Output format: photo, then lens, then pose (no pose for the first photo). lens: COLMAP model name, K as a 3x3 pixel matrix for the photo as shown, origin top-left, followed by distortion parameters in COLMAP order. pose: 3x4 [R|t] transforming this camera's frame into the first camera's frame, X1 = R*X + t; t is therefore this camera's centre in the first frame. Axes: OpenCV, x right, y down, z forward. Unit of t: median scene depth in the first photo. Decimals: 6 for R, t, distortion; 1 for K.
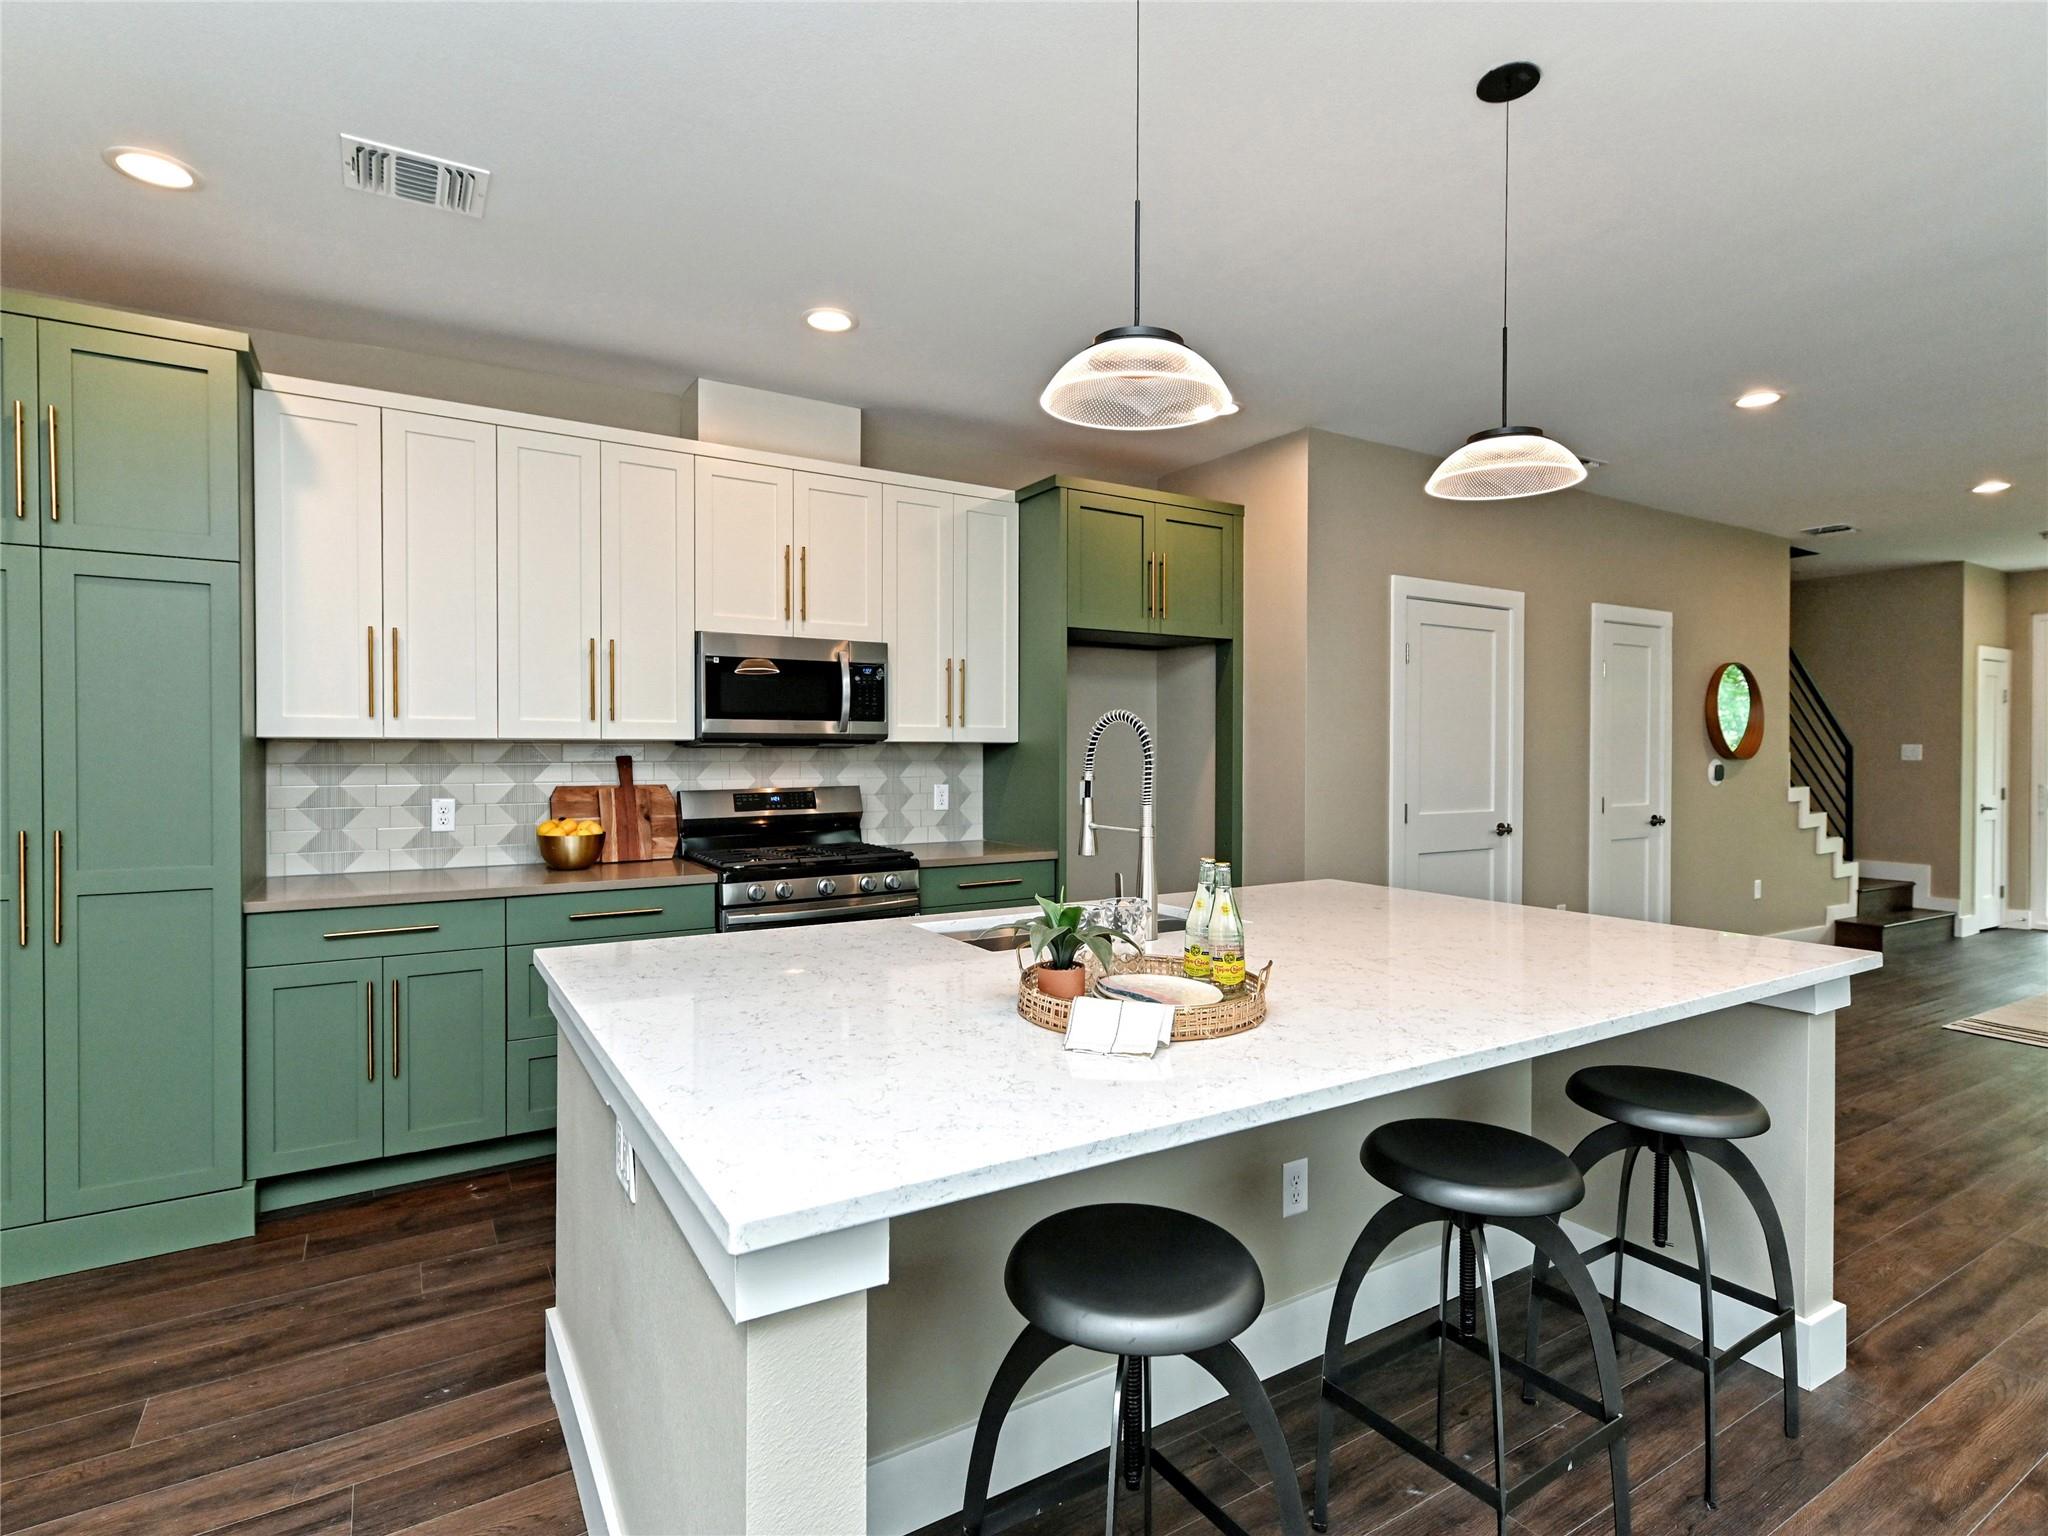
lens RADIAL K [[1047.5, 0, 1027.6], [0, 1047.5, 756.6], [0, 0, 1]] dist [0.003292, 0.002741]
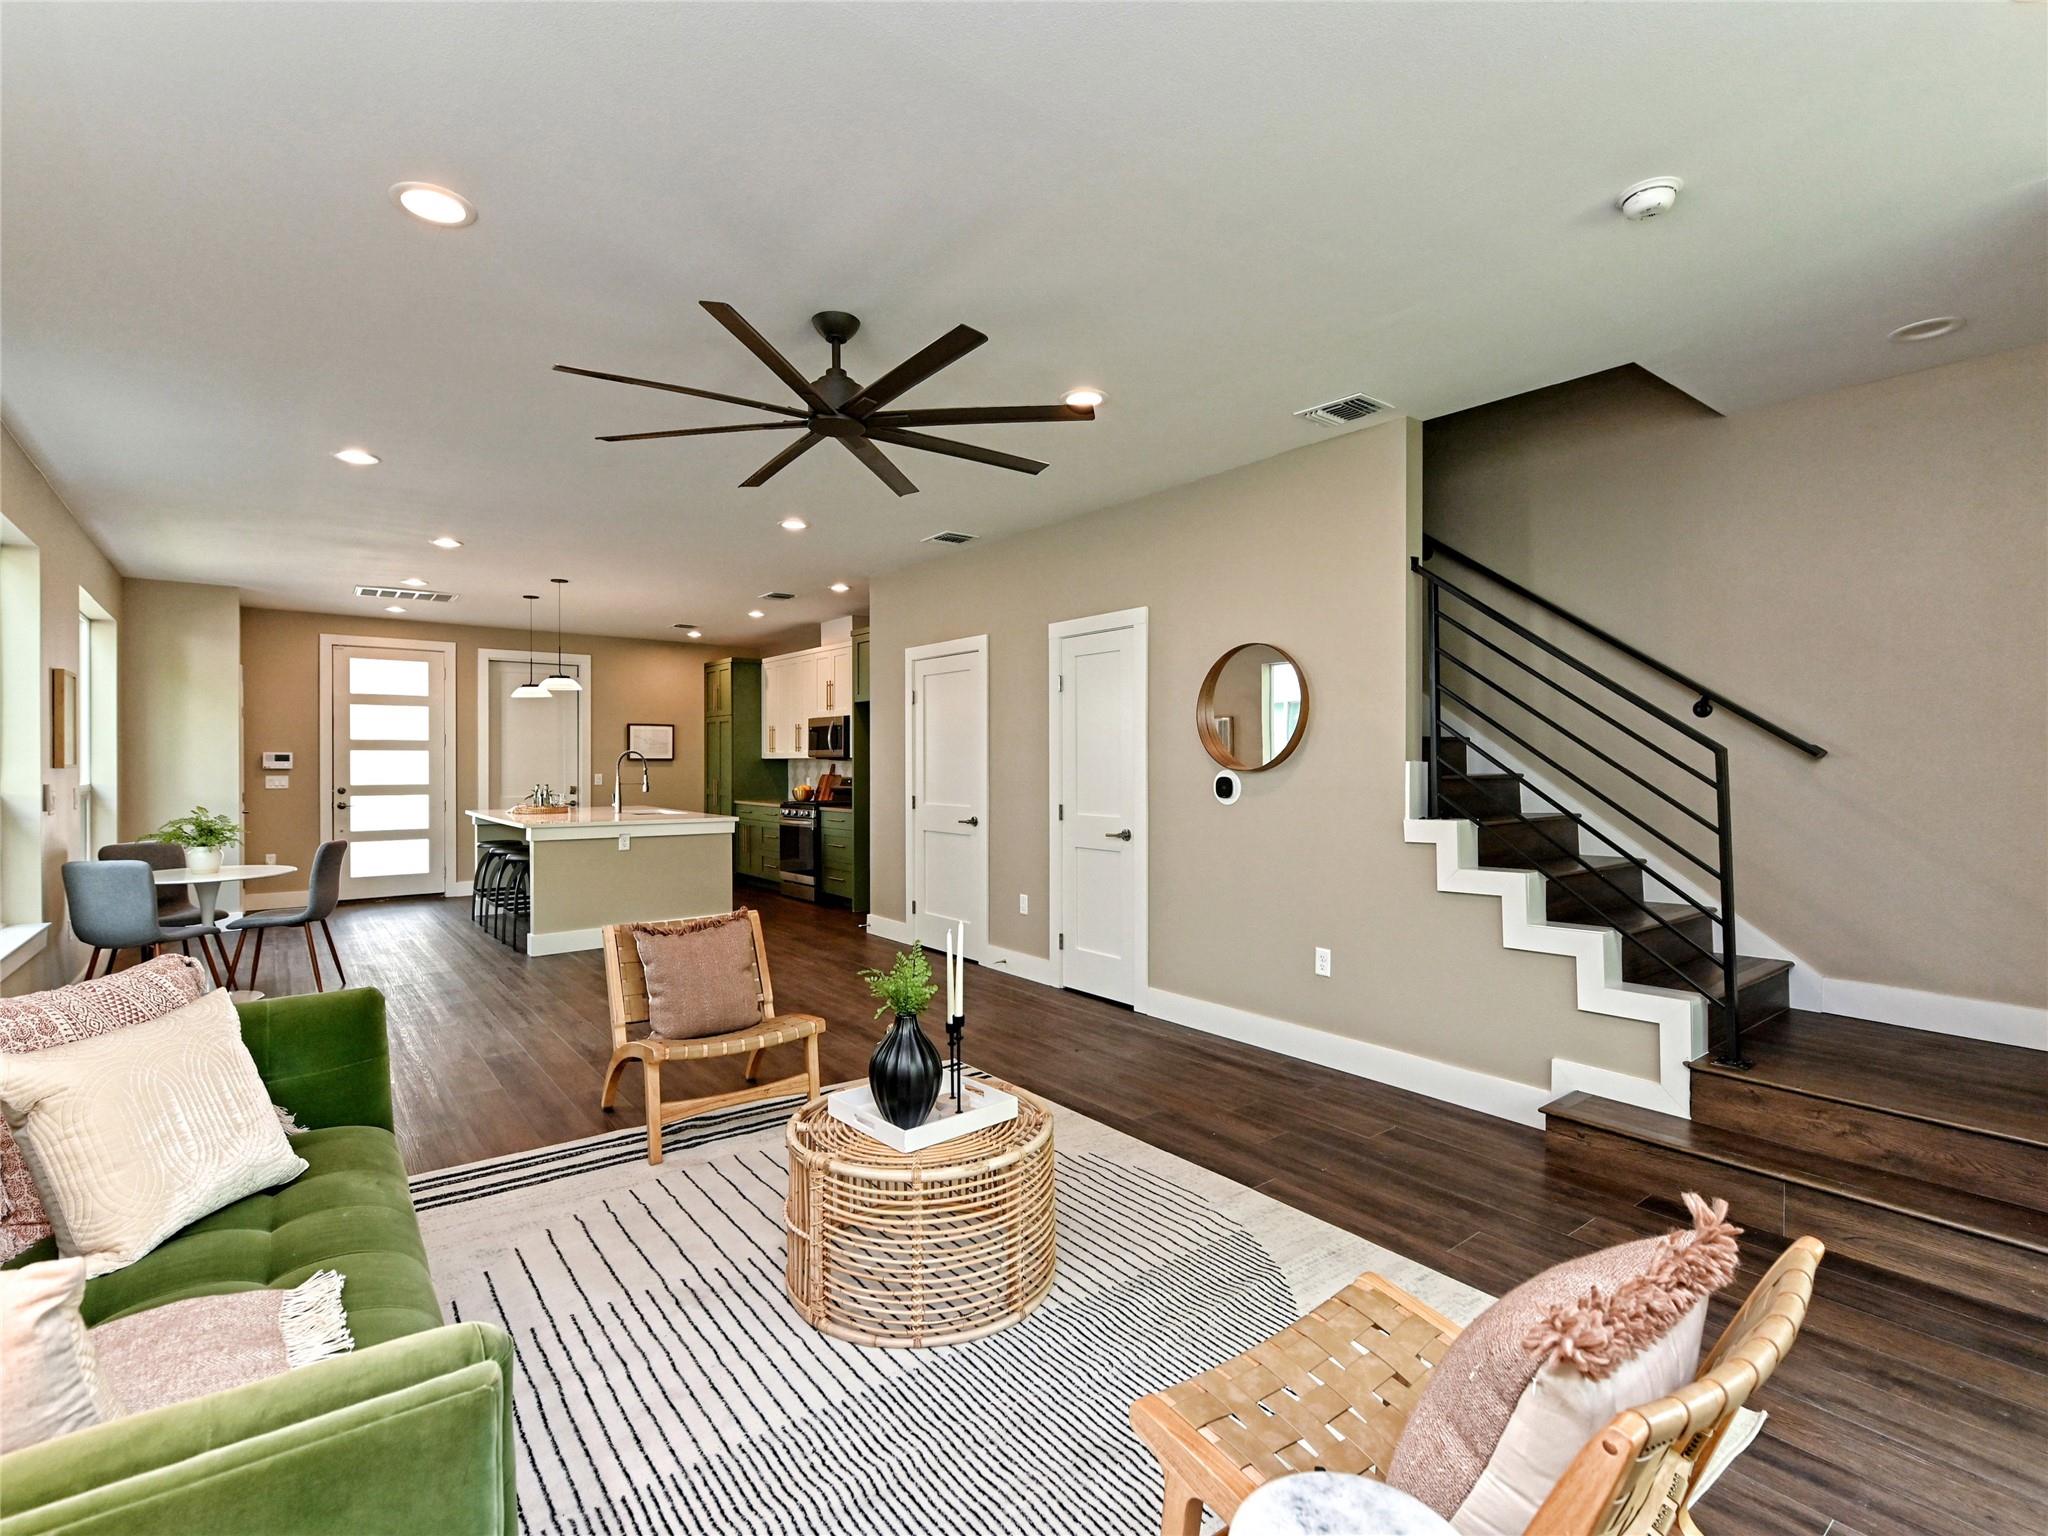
lens RADIAL K [[992.4, 0, 1062.7], [0, 992.4, 767.6], [0, 0, 1]] dist [-0.005978, 0.001223]
pose [[0.120232, 0.003355, -0.992740, 2.180629], [-0.006427, 0.999976, 0.002601, -0.001546], [0.992725, 0.006068, 0.120251, 1.244128]]
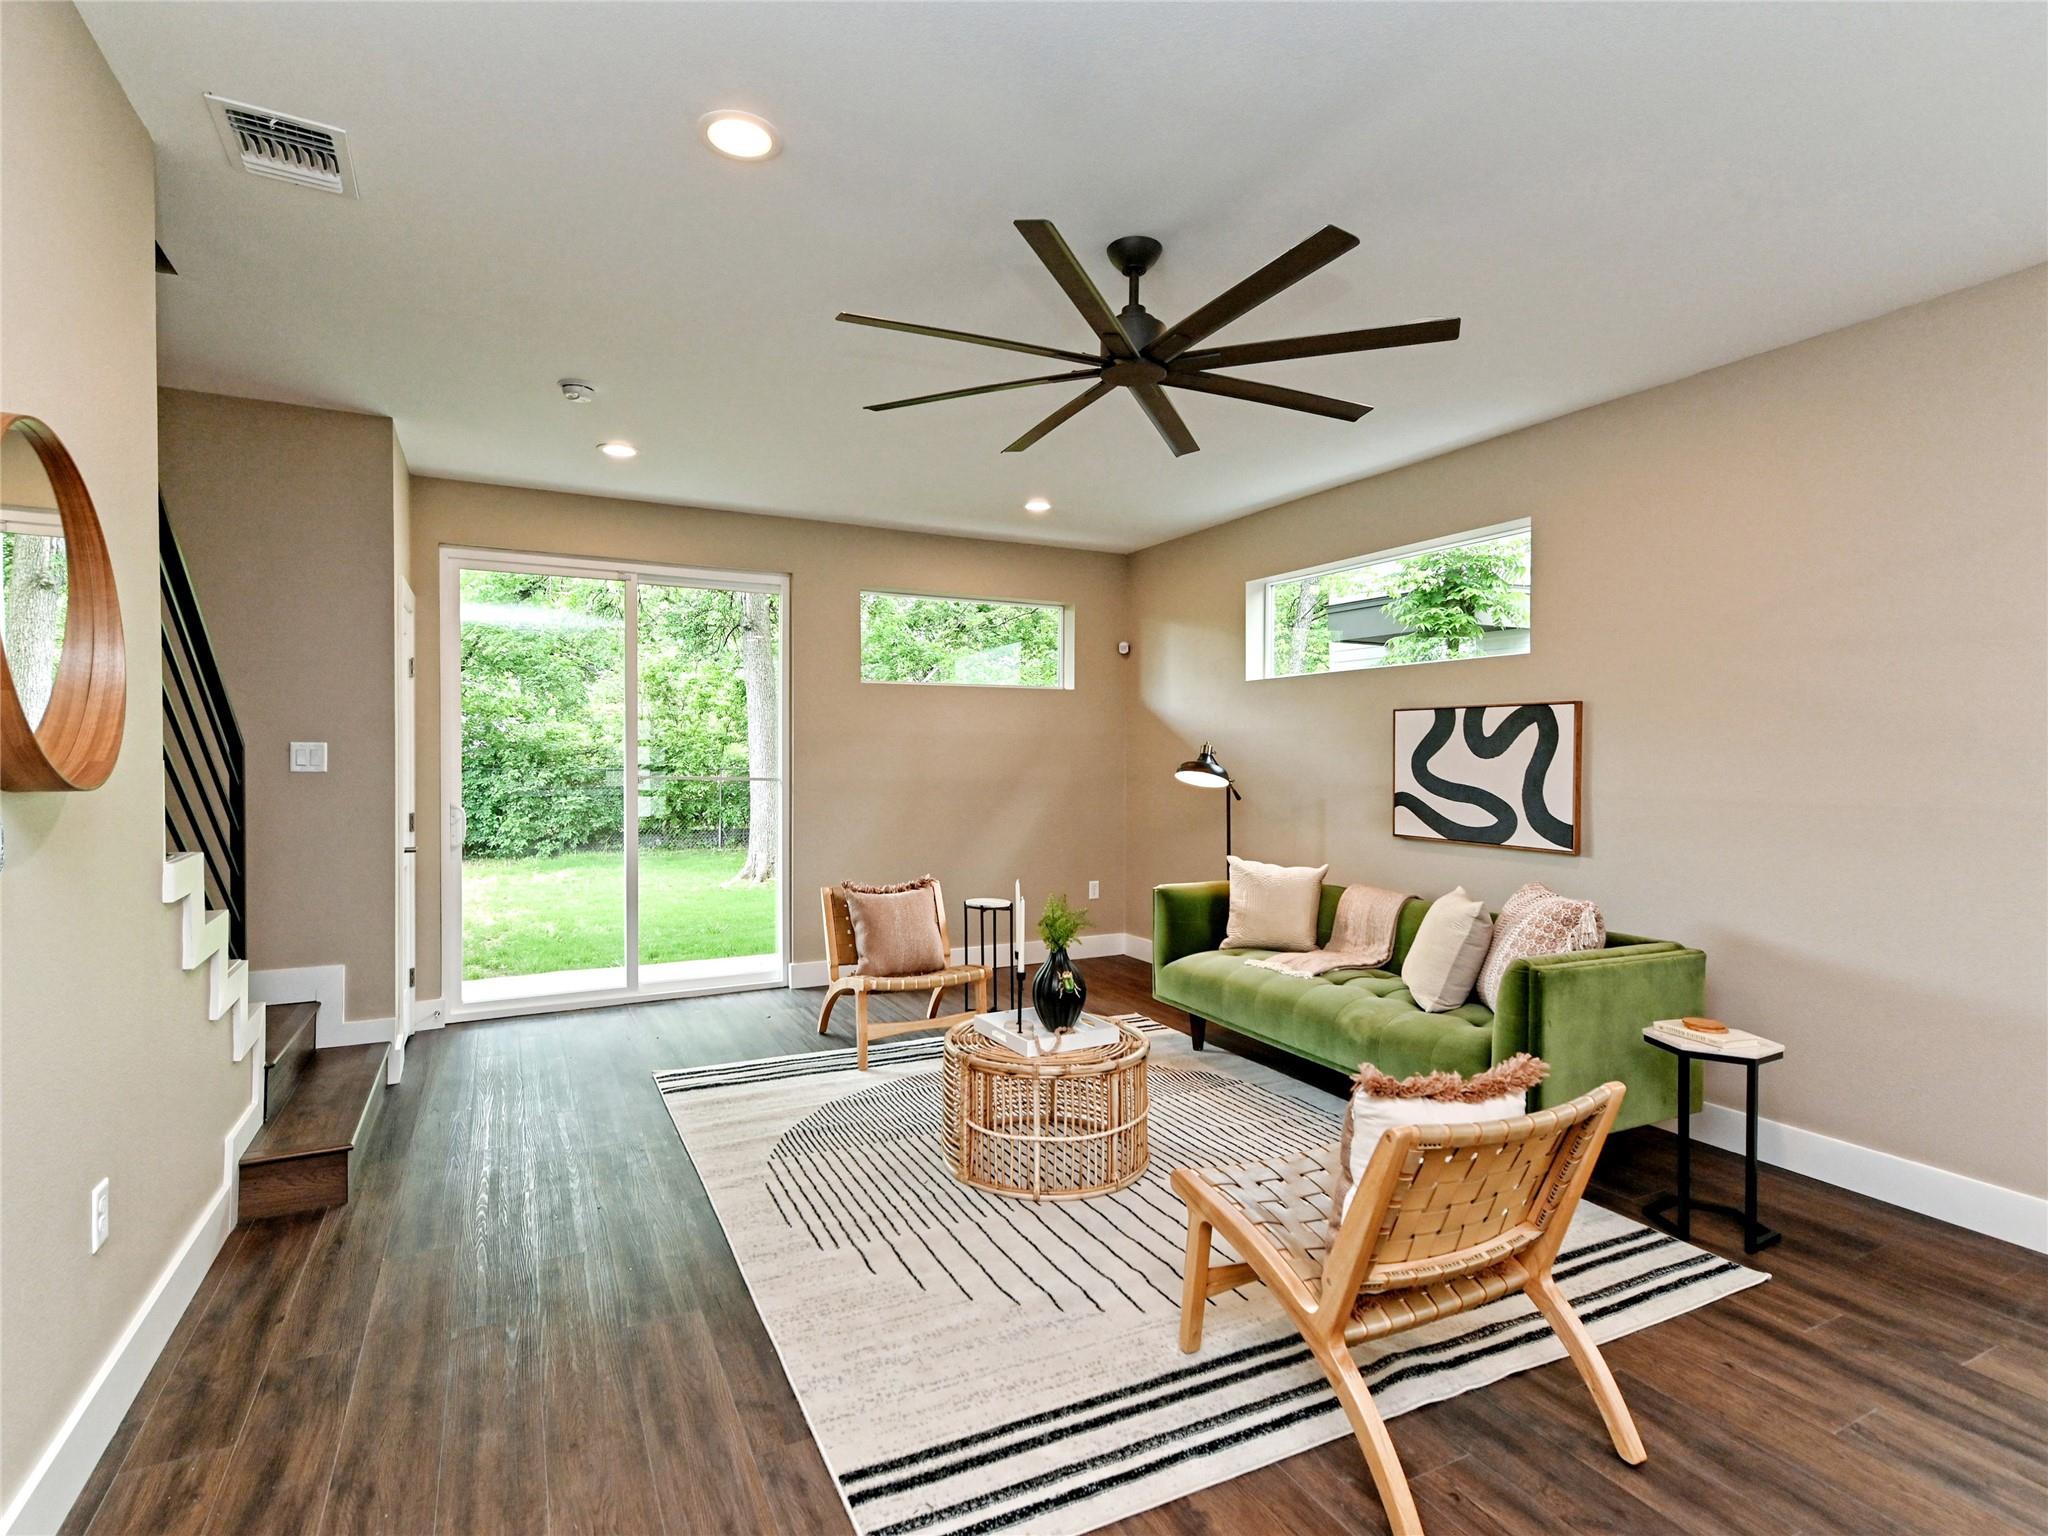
lens RADIAL K [[992.4, 0, 1025.1], [0, 992.4, 771.0], [0, 0, 1]] dist [-0.005978, 0.001223]
pose [[0.080681, -0.017896, 0.996579, 0.726939], [0.004173, 0.999836, 0.017617, -0.008292], [-0.996731, 0.002737, 0.080743, 1.179700]]
